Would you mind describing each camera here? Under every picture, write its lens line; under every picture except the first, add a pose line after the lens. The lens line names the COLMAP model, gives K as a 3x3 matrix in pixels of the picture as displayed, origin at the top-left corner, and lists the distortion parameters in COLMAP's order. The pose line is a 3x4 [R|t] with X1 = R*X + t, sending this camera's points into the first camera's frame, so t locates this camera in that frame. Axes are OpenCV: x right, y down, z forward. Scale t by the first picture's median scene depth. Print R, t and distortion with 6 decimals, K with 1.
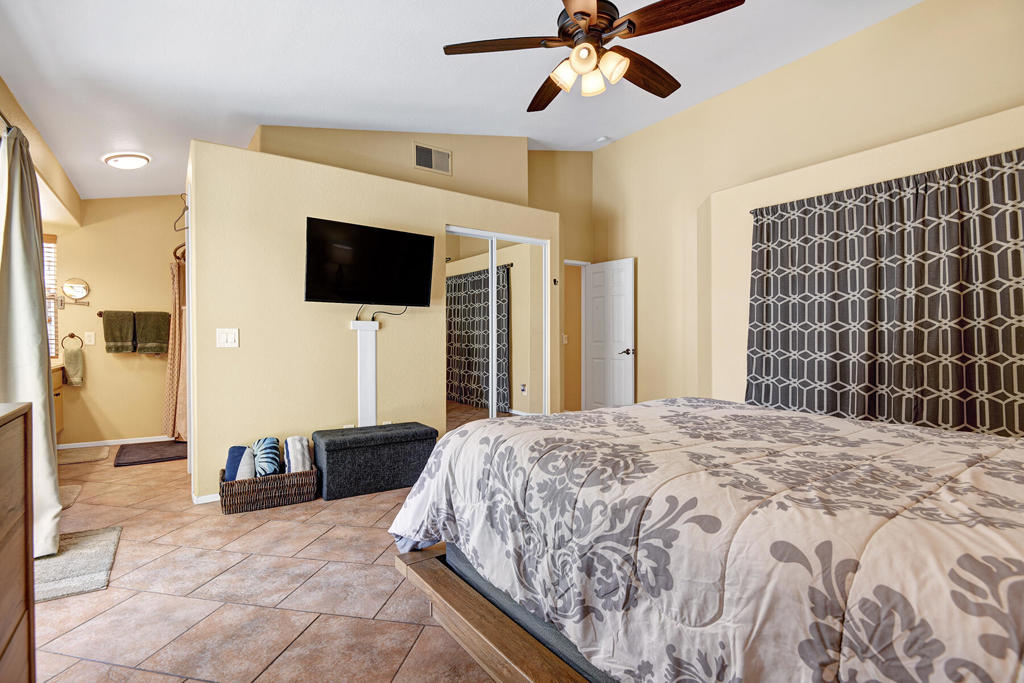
lens RADIAL K [[476.9, 0, 505.0], [0, 476.9, 341.8], [0, 0, 1]] dist [-0.017548, -0.011584]
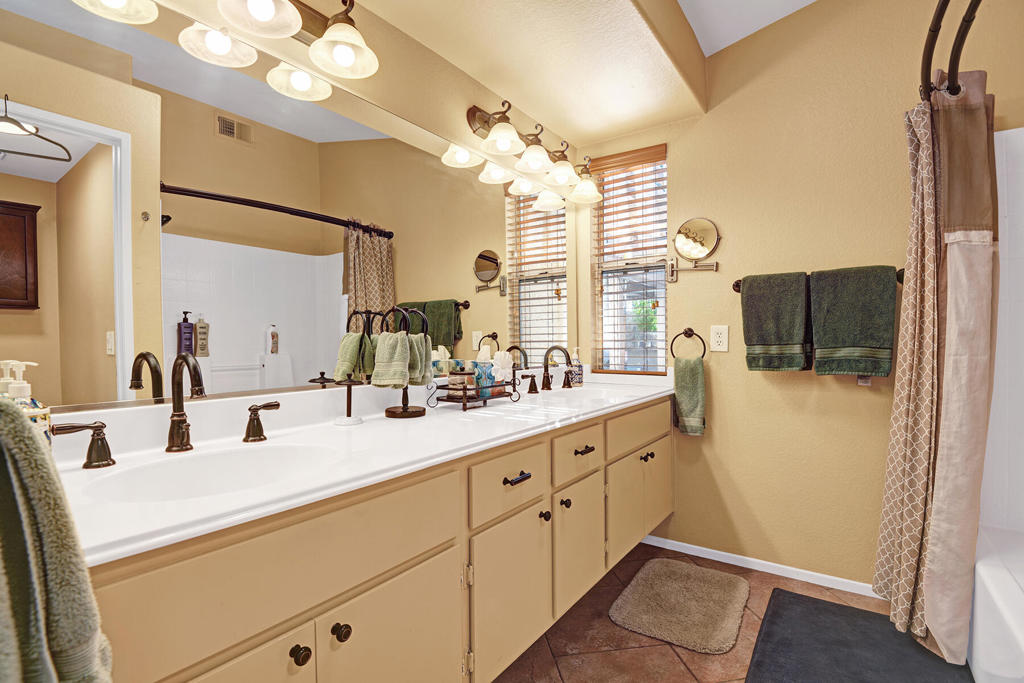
lens RADIAL K [[476.9, 0, 500.5], [0, 476.9, 362.4], [0, 0, 1]] dist [-0.017548, -0.011584]
pose [[0.293972, 0.032909, -0.955247, -0.475392], [0.006258, 0.999319, 0.036354, -0.001707], [0.955793, -0.016665, 0.293566, 0.625072]]
